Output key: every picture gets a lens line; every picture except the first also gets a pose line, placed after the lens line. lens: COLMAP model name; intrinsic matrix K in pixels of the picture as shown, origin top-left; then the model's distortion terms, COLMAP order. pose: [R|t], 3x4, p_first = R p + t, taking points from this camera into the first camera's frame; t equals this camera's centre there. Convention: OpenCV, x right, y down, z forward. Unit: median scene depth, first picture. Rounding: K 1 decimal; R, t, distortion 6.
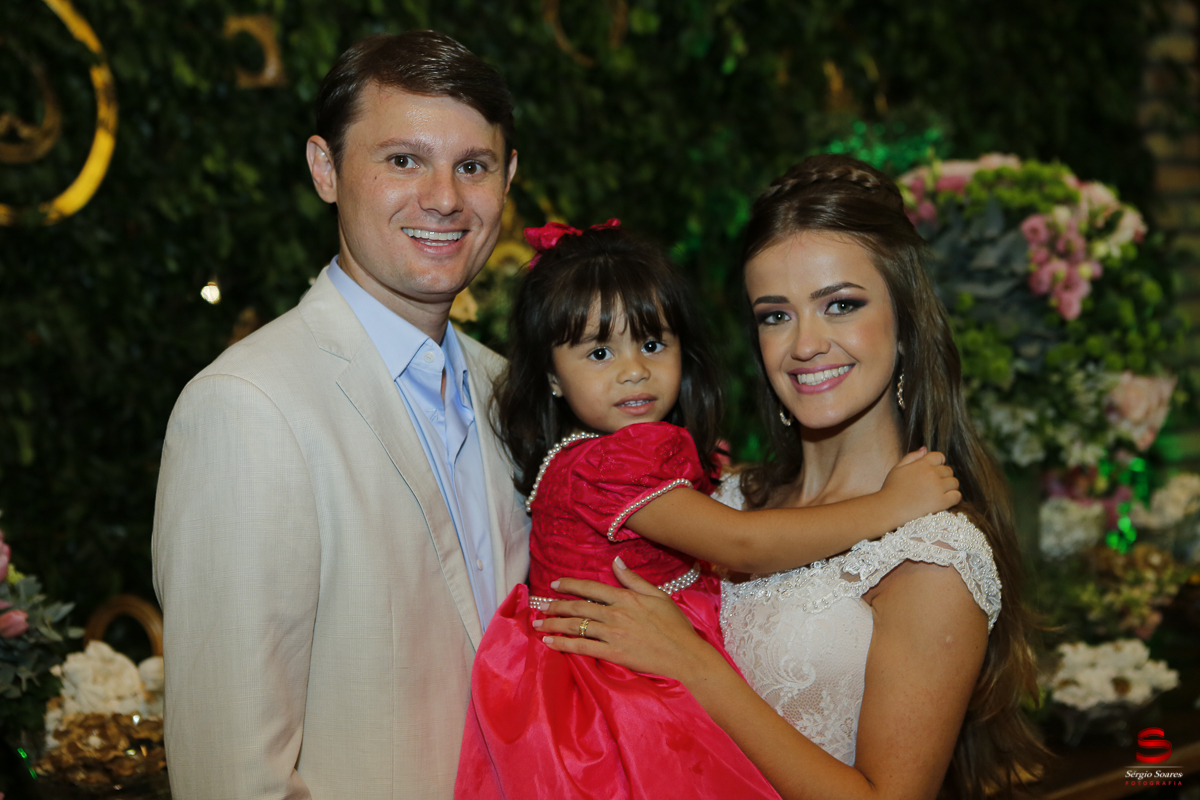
lens RADIAL K [[1749.3, 0, 597.7], [0, 1749.3, 397.4], [0, 0, 1]] dist [0.049414, 0.000000]
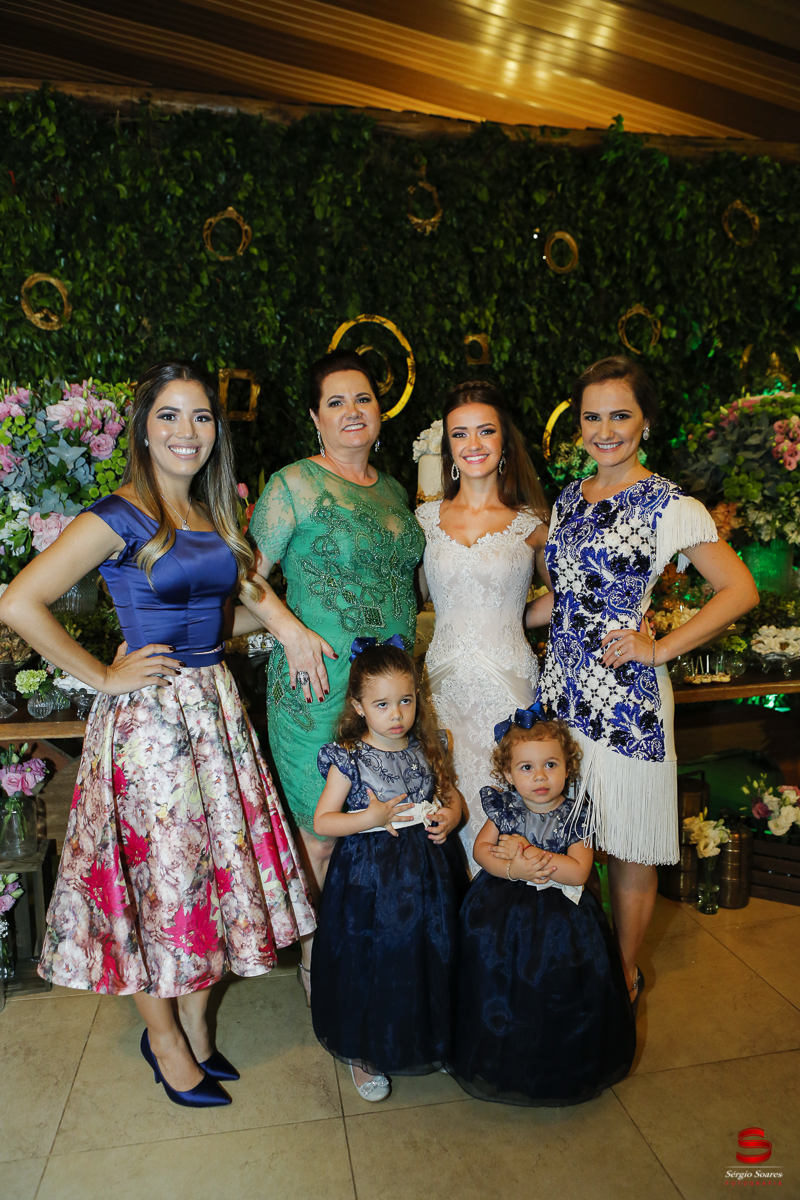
lens RADIAL K [[820.4, 0, 403.3], [0, 820.4, 593.9], [0, 0, 1]] dist [-0.102643, 0.071794]
pose [[0.905182, 0.095595, -0.414134, 0.203103], [-0.059727, 0.993319, 0.098742, 0.025422], [0.420807, -0.064645, 0.904844, -0.037676]]
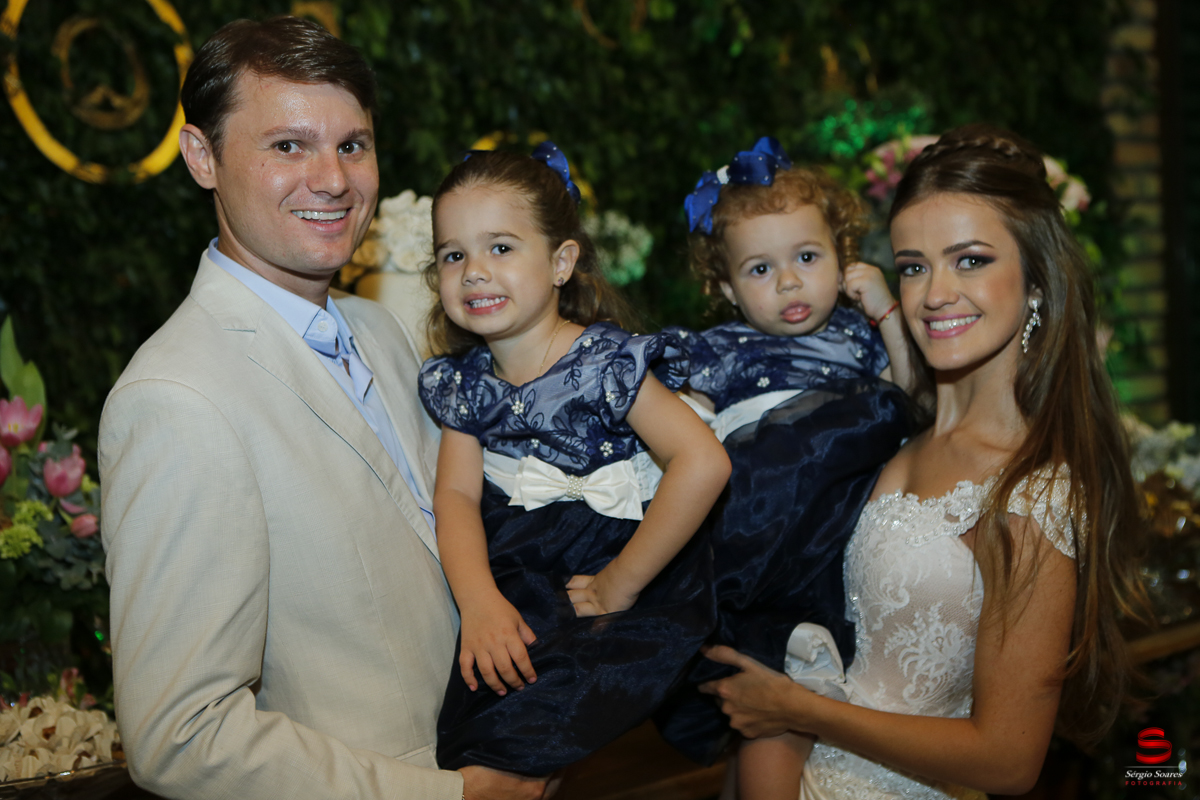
lens RADIAL K [[1531.3, 0, 599.6], [0, 1531.3, 394.0], [0, 0, 1]] dist [0.010087, 0.000000]
pose [[0.999541, 0.016014, -0.025734, 0.019132], [-0.015066, 0.999215, 0.036651, -0.000805], [0.026301, -0.036246, 0.998997, -0.003320]]
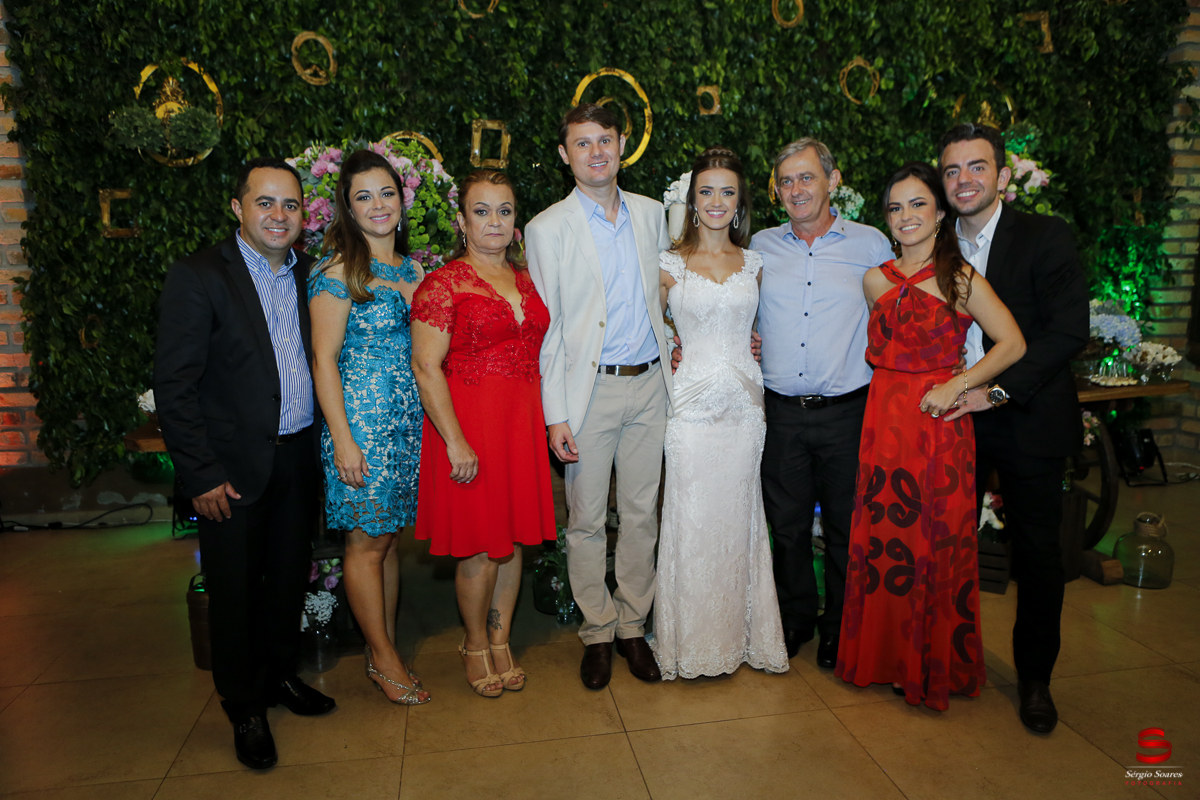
lens RADIAL K [[820.4, 0, 603.5], [0, 820.4, 394.2], [0, 0, 1]] dist [-0.102643, 0.071794]
pose [[0.901608, 0.126226, -0.413727, 0.211404], [-0.057548, 0.982976, 0.174490, 0.023828], [0.428709, -0.133512, 0.893523, -0.163702]]
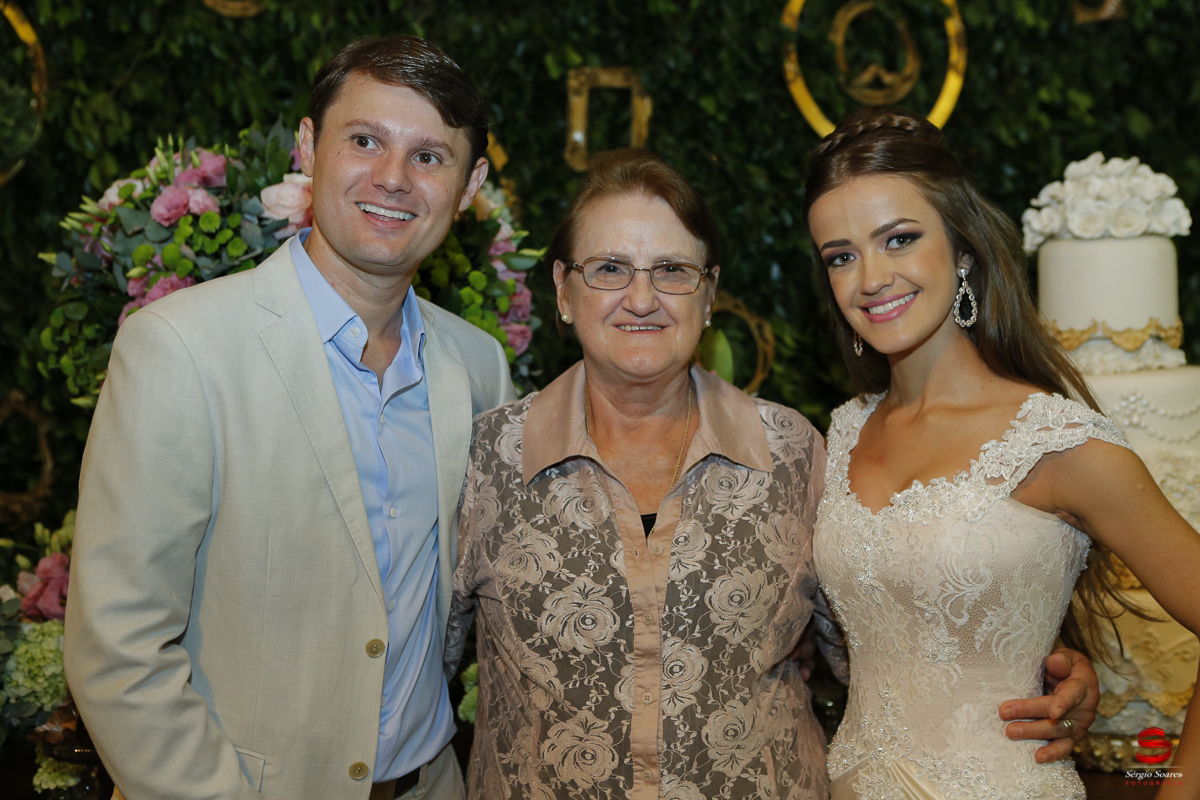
lens RADIAL K [[1522.1, 0, 607.8], [0, 1522.1, 380.2], [0, 0, 1]] dist [0.012167, 0.000000]
pose [[0.826275, 0.040746, -0.561791, 0.107591], [-0.009279, 0.998229, 0.058753, -0.004121], [0.563190, -0.043333, 0.825190, 0.021534]]
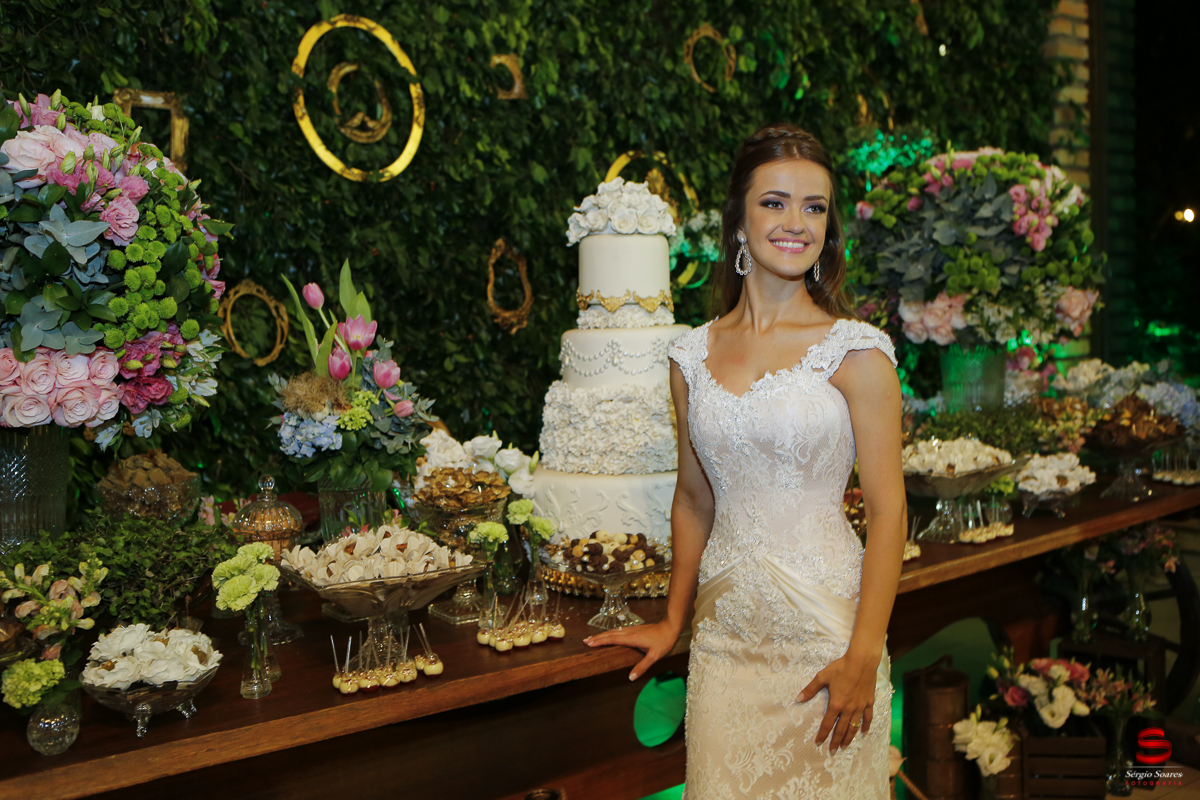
lens RADIAL K [[1096.6, 0, 601.1], [0, 1096.6, 397.7], [0, 0, 1]] dist [-0.042032, 0.000000]
pose [[0.998191, 0.032291, -0.050710, -0.053964], [-0.028760, 0.997211, 0.068876, 0.023890], [0.052793, -0.067293, 0.996336, -0.003345]]
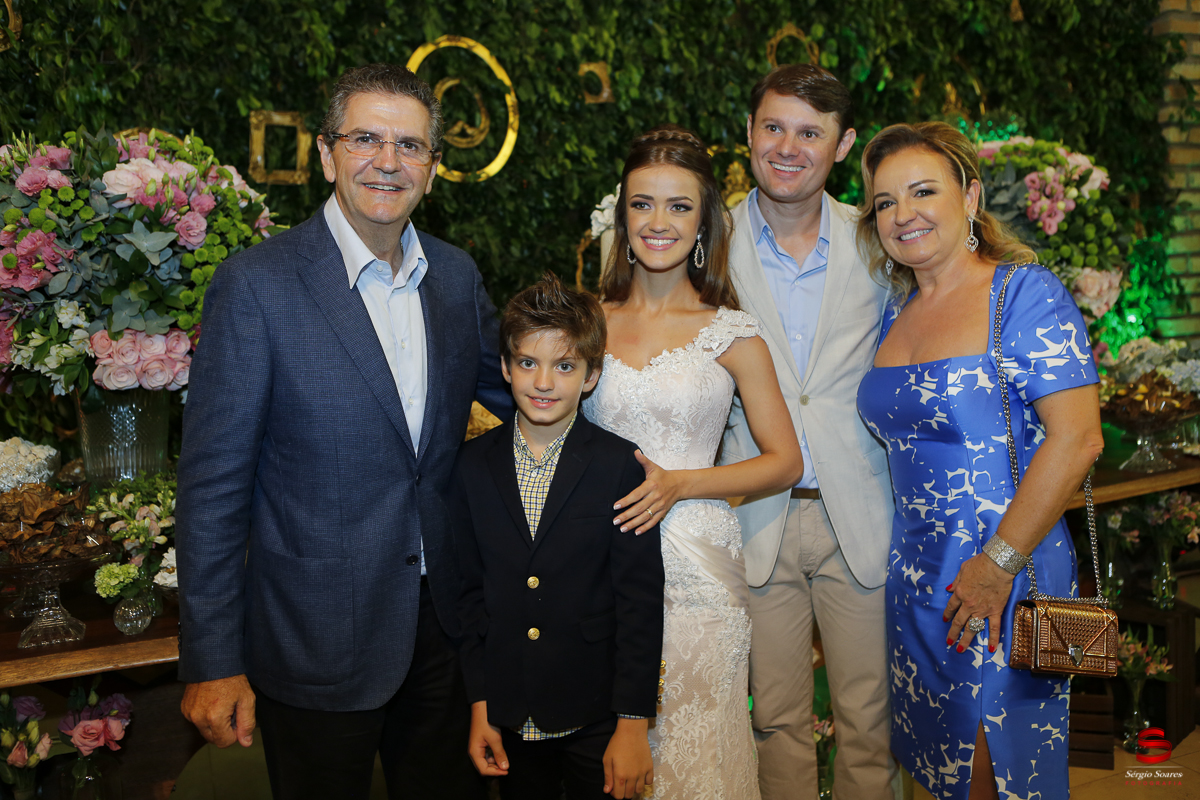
lens RADIAL K [[1077.5, 0, 603.2], [0, 1077.5, 390.4], [0, 0, 1]] dist [-0.078412, 0.105265]
pose [[0.974464, 0.039095, -0.221115, 0.065226], [-0.020636, 0.996151, 0.085185, 0.019843], [0.223594, -0.078447, 0.971520, -0.071816]]
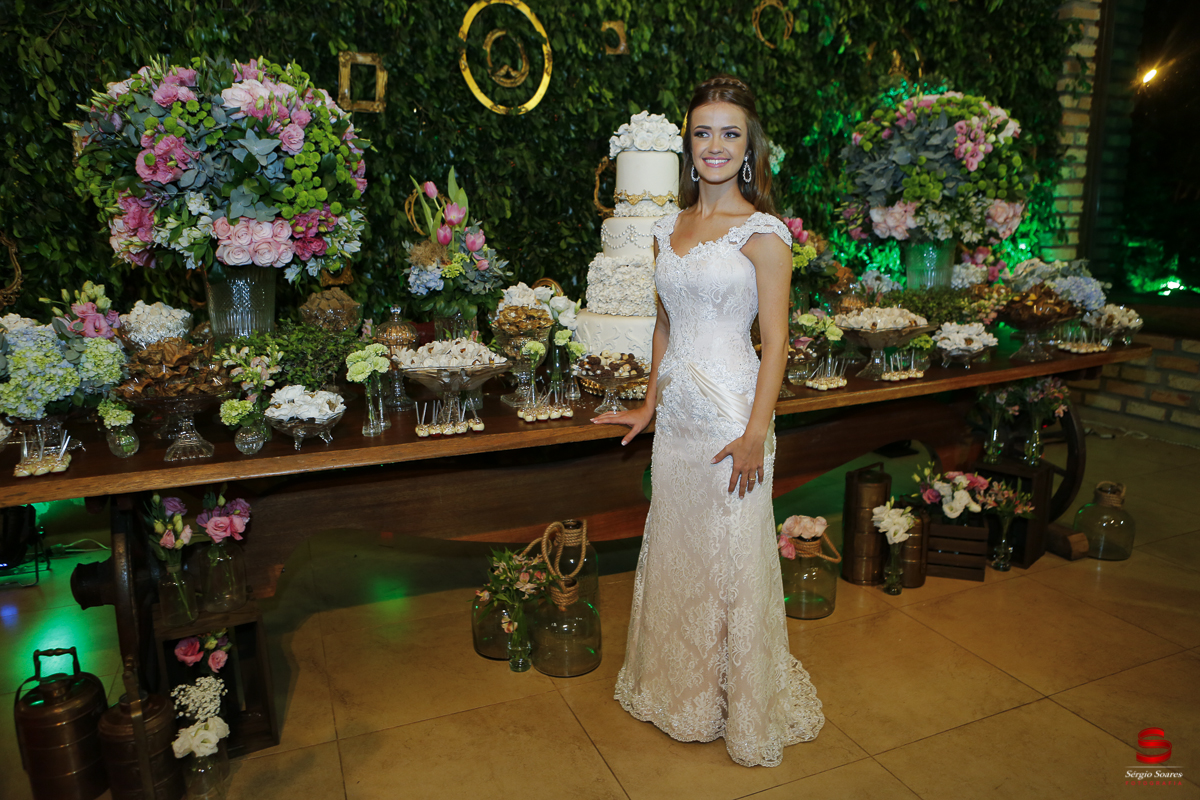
lens RADIAL K [[820.4, 0, 602.3], [0, 820.4, 395.5], [0, 0, 1]] dist [-0.102643, 0.071794]
pose [[0.971025, 0.099717, -0.217181, 0.057109], [-0.053343, 0.976296, 0.209761, 0.031440], [0.232949, -0.192098, 0.953327, -0.057764]]
